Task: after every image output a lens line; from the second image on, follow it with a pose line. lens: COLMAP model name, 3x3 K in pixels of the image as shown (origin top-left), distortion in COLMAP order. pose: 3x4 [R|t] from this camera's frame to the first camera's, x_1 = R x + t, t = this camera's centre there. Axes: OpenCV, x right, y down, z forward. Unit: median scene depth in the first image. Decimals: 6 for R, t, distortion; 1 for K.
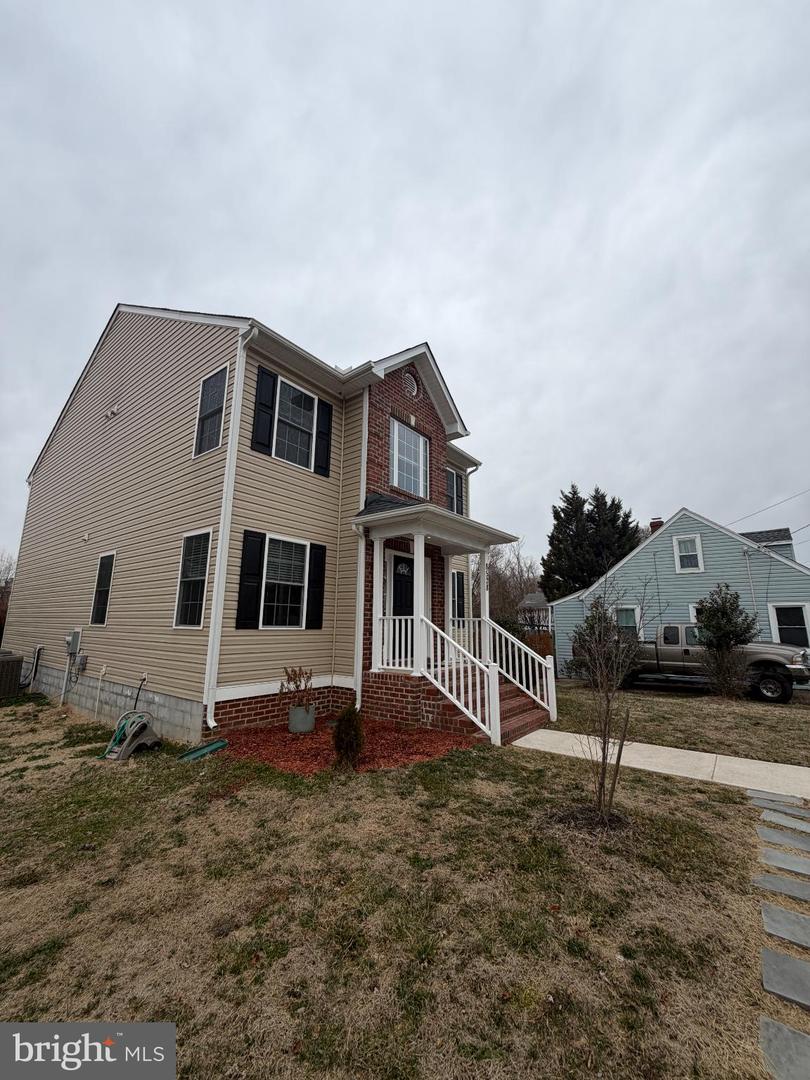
lens RADIAL K [[427.4, 0, 404.7], [0, 427.4, 538.4], [0, 0, 1]] dist [-0.002824, -0.000970]
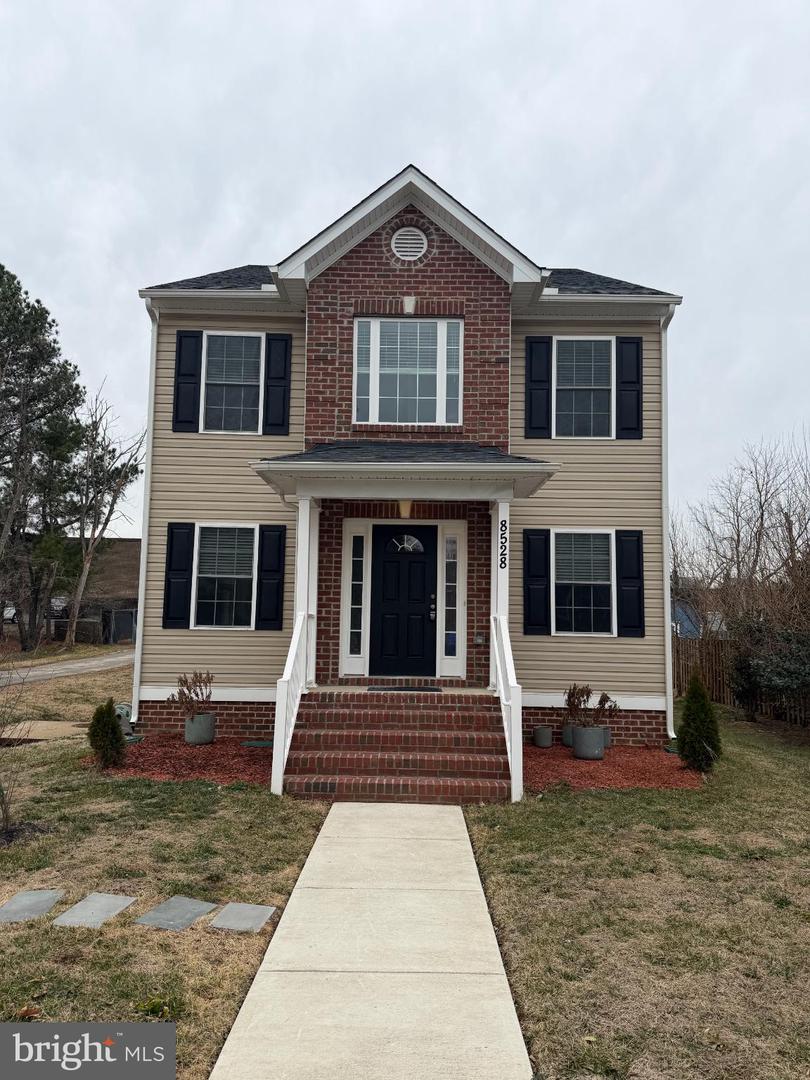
lens RADIAL K [[731.7, 0, 402.8], [0, 731.7, 540.5], [0, 0, 1]] dist [0.065532, -0.062107]
pose [[0.601968, -0.089618, -0.793476, 1.044556], [0.145875, 0.989302, -0.001068, 0.081968], [0.785083, -0.115105, 0.608601, 0.369323]]
